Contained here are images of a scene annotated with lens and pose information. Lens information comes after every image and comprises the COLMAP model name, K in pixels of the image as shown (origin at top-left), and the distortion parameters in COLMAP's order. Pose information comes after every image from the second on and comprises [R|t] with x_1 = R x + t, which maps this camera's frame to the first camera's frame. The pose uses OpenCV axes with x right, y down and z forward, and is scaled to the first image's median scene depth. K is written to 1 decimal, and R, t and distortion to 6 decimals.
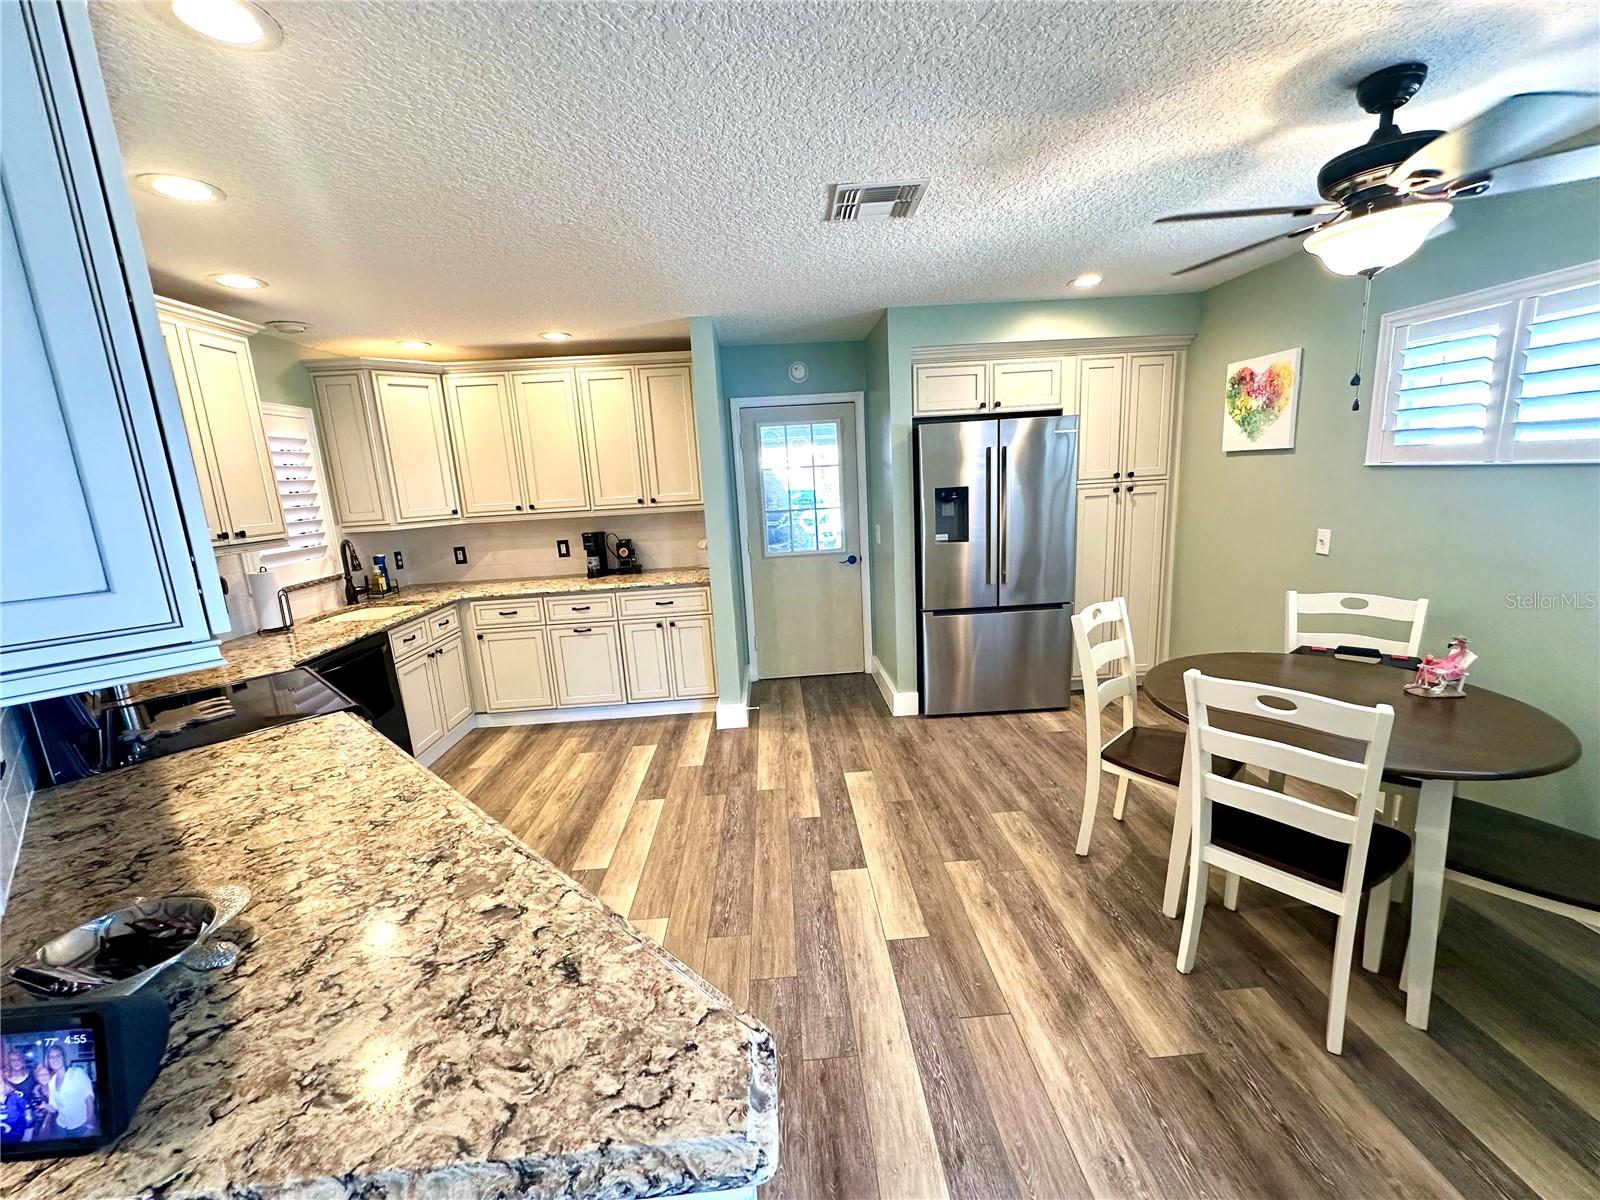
lens RADIAL K [[642.0, 0, 801.5], [0, 642.0, 598.7], [0, 0, 1]] dist [0.000872, -0.000413]
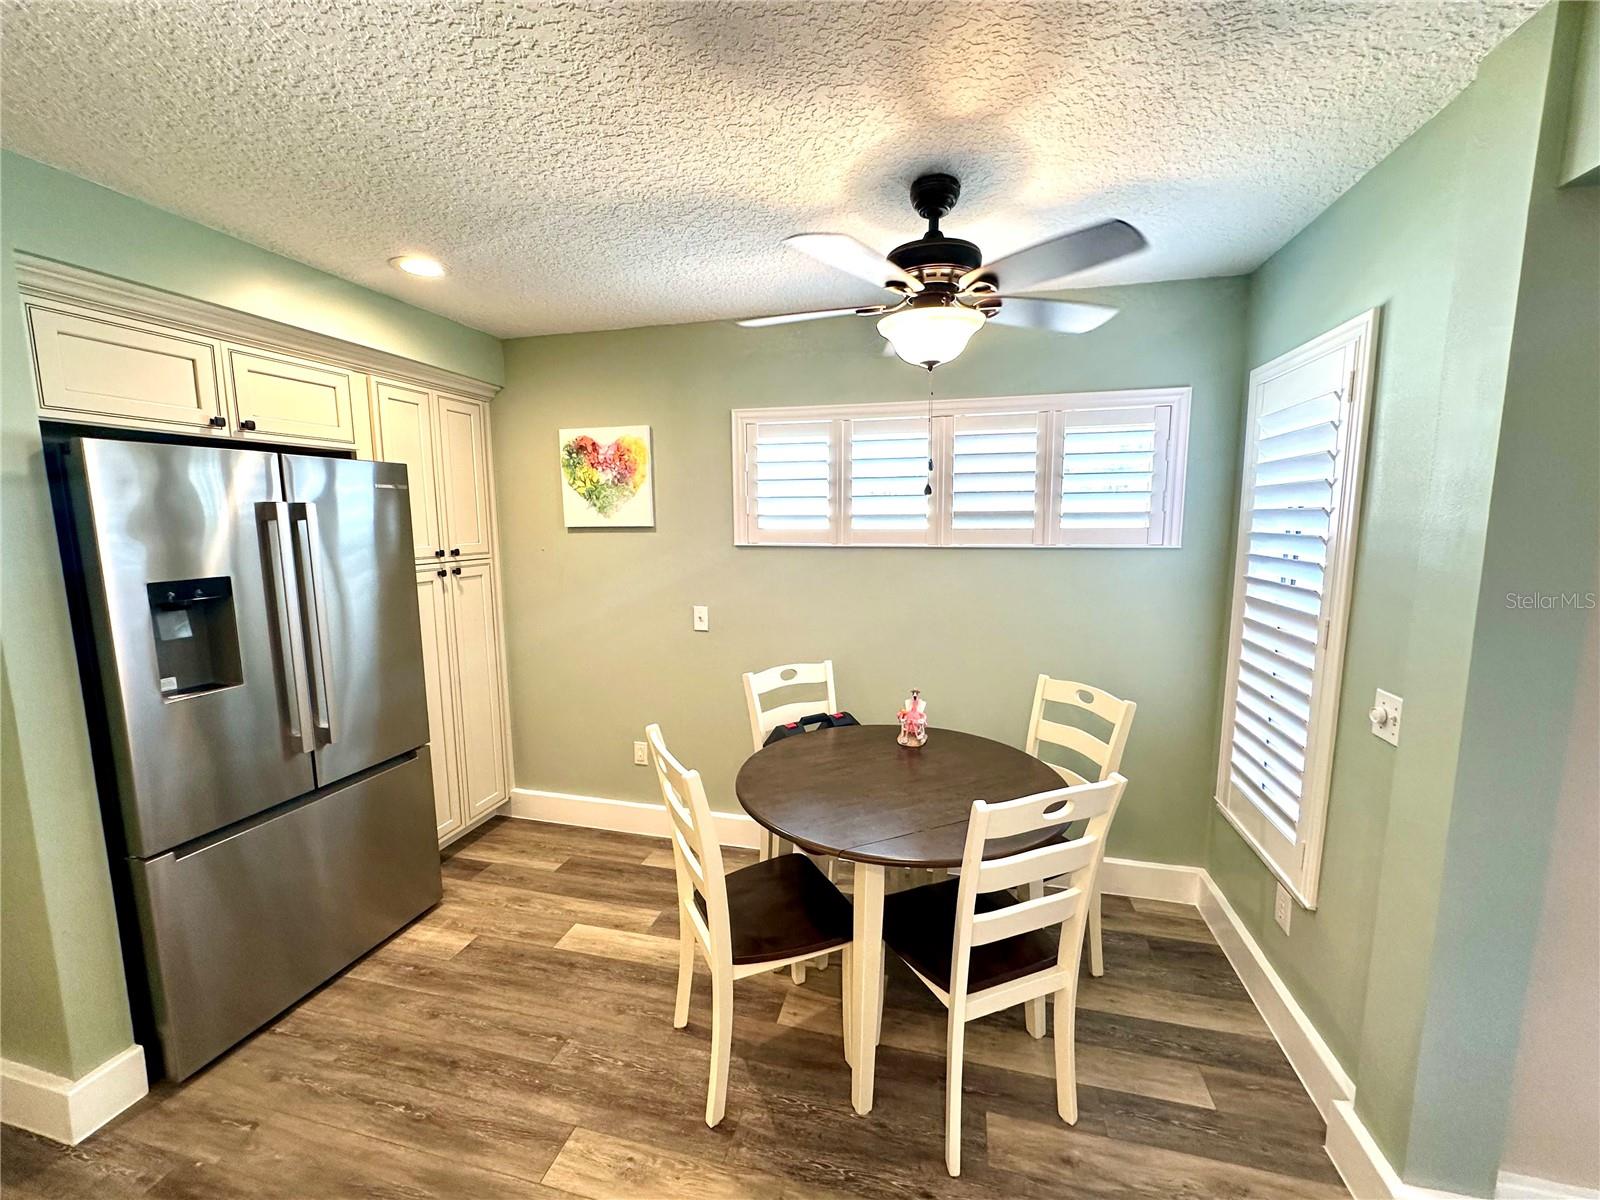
lens RADIAL K [[642.0, 0, 801.2], [0, 642.0, 601.8], [0, 0, 1]] dist [0.000872, -0.000413]
pose [[0.297262, -0.074449, 0.951889, -0.094326], [0.177394, 0.983904, 0.021555, -0.095154], [-0.938172, 0.162452, 0.305684, 0.471704]]
